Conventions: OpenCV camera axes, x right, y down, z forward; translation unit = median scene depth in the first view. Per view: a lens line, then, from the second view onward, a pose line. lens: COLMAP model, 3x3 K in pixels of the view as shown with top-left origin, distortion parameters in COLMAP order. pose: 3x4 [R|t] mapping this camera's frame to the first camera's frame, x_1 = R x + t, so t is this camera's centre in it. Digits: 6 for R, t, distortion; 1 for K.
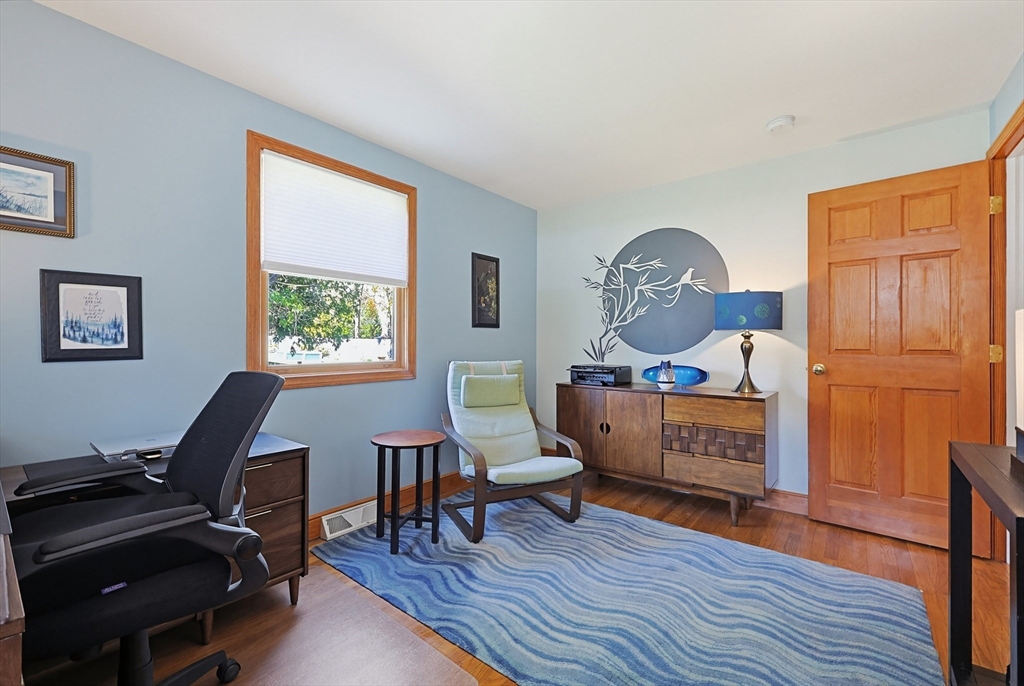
lens RADIAL K [[438.0, 0, 515.9], [0, 438.0, 342.5], [0, 0, 1]] dist [-0.003389, -0.000645]
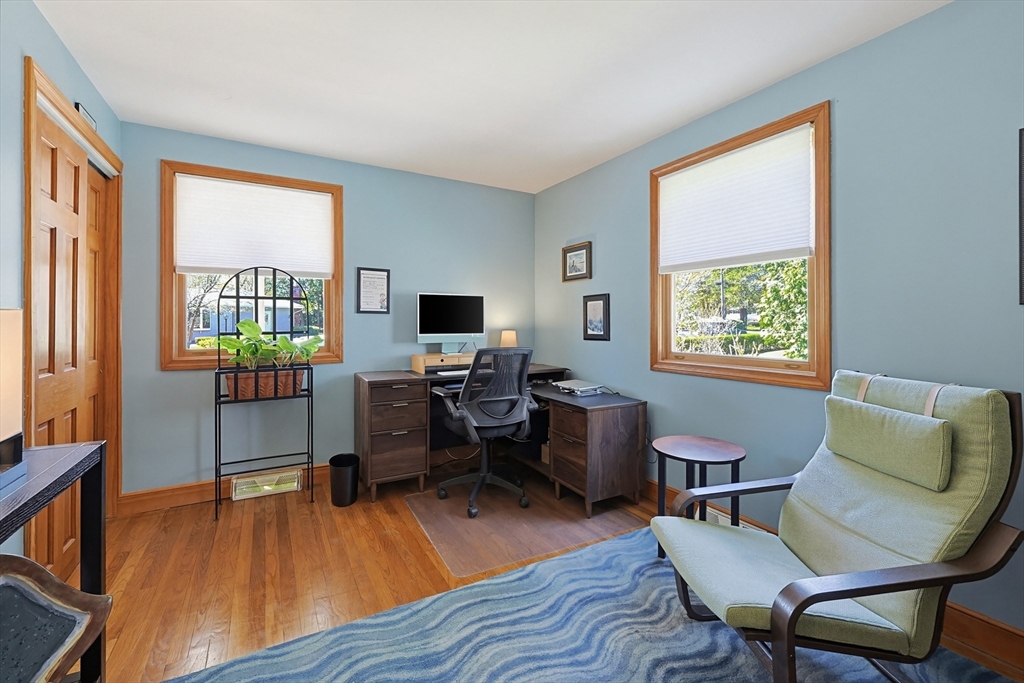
lens RADIAL K [[438.0, 0, 517.8], [0, 438.0, 322.4], [0, 0, 1]] dist [-0.003389, -0.000645]
pose [[-0.370332, -0.002126, -0.928897, 0.943931], [-0.001416, 0.999998, -0.001724, -0.033425], [0.928898, 0.000677, -0.370334, 1.384773]]
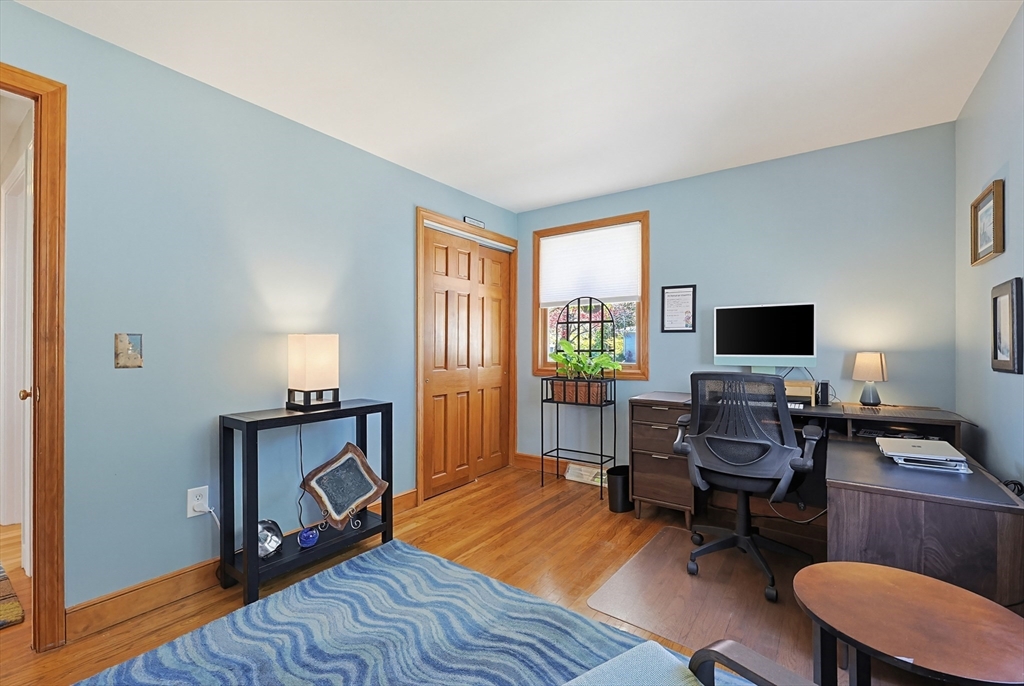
lens RADIAL K [[438.0, 0, 518.5], [0, 438.0, 344.8], [0, 0, 1]] dist [-0.003389, -0.000645]
pose [[-0.998886, -0.001721, -0.047151, 0.157352], [-0.001641, 0.999997, -0.001724, -0.017551], [0.047154, -0.001644, -0.998886, 1.908090]]
